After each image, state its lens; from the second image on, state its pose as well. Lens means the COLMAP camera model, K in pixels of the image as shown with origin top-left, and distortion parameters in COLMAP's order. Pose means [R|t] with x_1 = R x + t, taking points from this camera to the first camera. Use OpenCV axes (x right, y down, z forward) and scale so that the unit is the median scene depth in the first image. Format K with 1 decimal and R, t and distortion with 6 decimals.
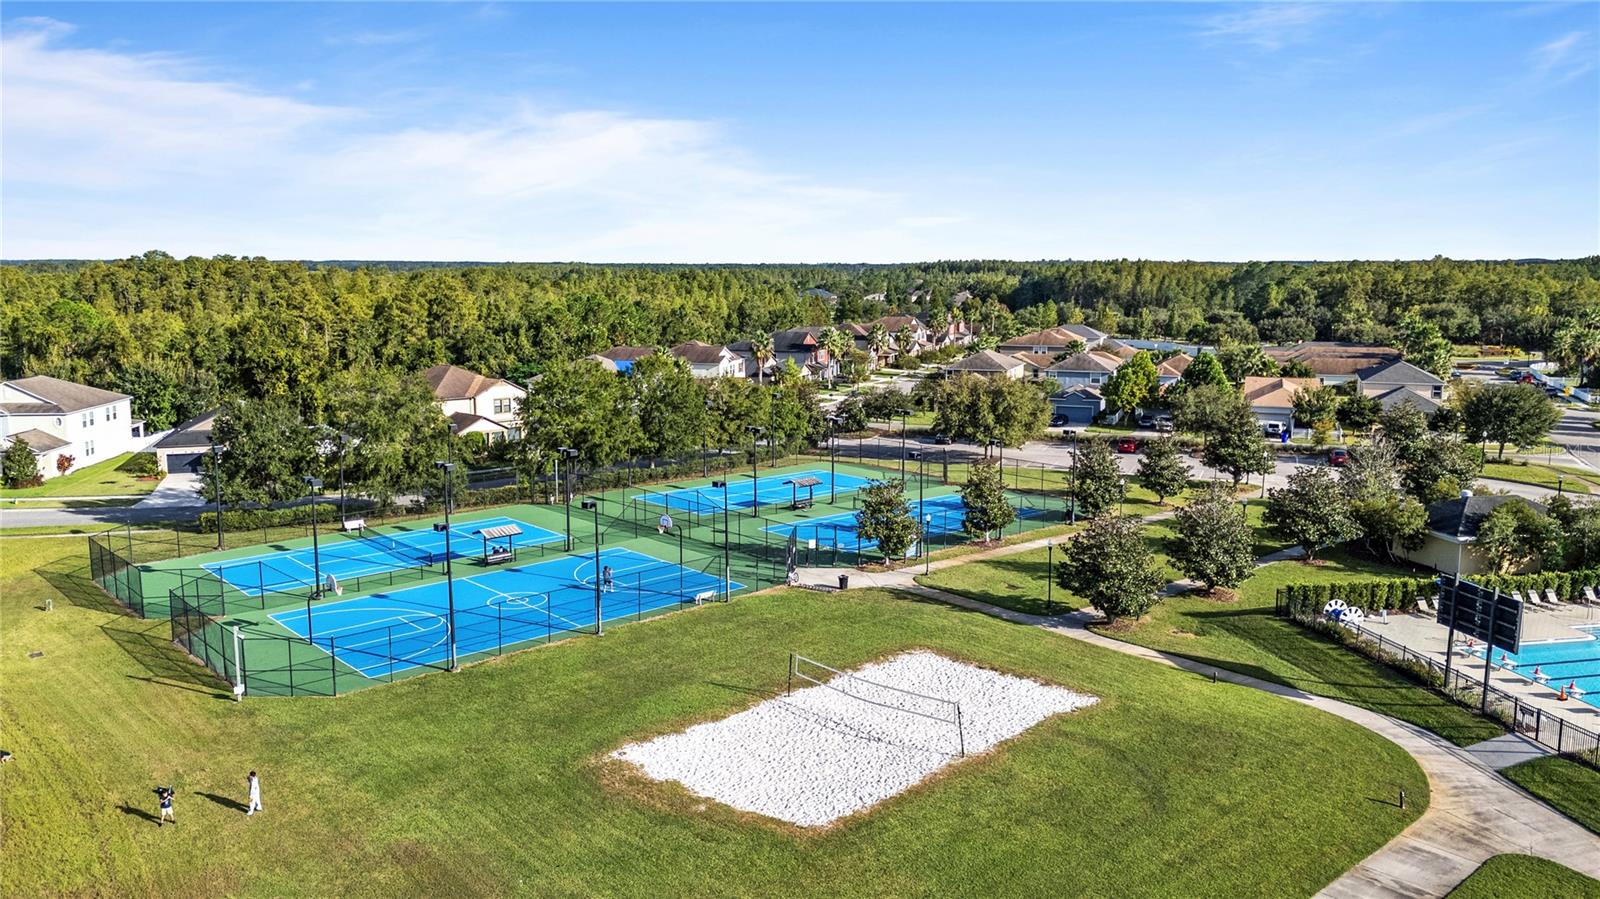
lens RADIAL K [[1171.9, 0, 811.9], [0, 1171.9, 449.0], [0, 0, 1]] dist [0.026344, -0.013423]
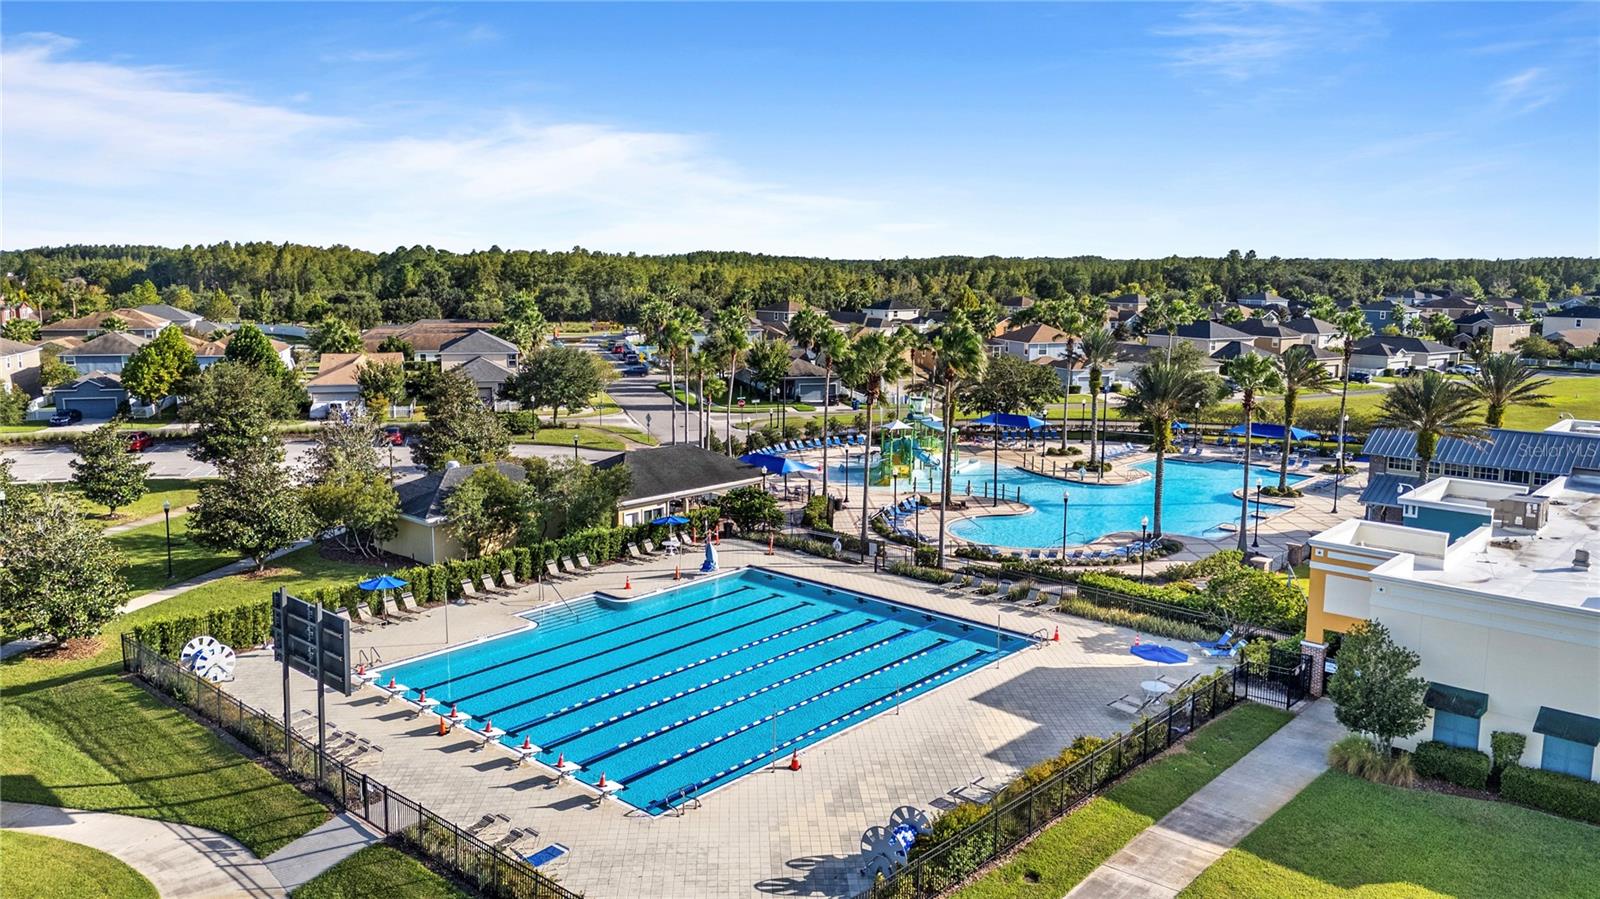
lens RADIAL K [[1171.9, 0, 800.7], [0, 1171.9, 454.9], [0, 0, 1]] dist [0.026344, -0.013423]
pose [[0.787465, -0.092767, 0.609338, 0.150058], [0.084019, 0.995537, 0.042982, 0.009636], [-0.610606, 0.017349, 0.791744, 0.108312]]
